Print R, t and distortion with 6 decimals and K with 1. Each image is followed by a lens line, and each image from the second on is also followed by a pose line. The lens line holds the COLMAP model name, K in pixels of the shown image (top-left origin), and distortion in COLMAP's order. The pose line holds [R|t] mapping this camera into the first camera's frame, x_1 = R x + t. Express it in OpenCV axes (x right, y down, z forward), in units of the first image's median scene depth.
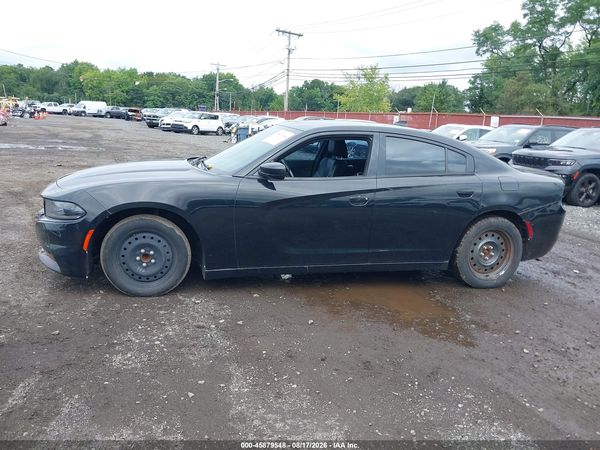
lens RADIAL K [[487.1, 0, 306.3], [0, 487.1, 223.8], [0, 0, 1]] dist [0.008133, -0.006157]
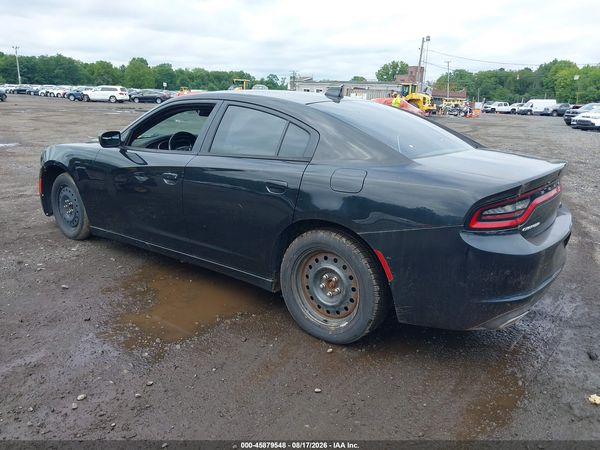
lens RADIAL K [[487.1, 0, 306.3], [0, 487.1, 223.8], [0, 0, 1]] dist [0.008133, -0.006157]
pose [[0.617572, 0.155130, -0.771064, 0.082397], [-0.156503, 0.984989, 0.072821, -0.006123], [0.770786, 0.075702, 0.632580, 0.056194]]
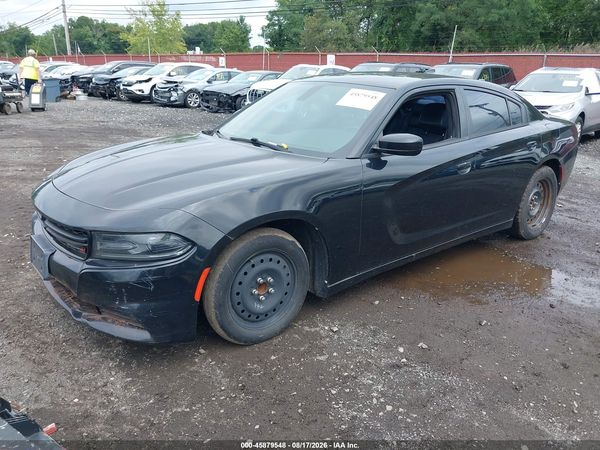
lens RADIAL K [[487.1, 0, 306.3], [0, 487.1, 223.8], [0, 0, 1]] dist [0.008133, -0.006157]
pose [[0.910492, -0.166365, 0.378585, -0.043508], [0.121844, 0.982790, 0.138844, -0.009371], [-0.395169, -0.080288, 0.915093, 0.027860]]
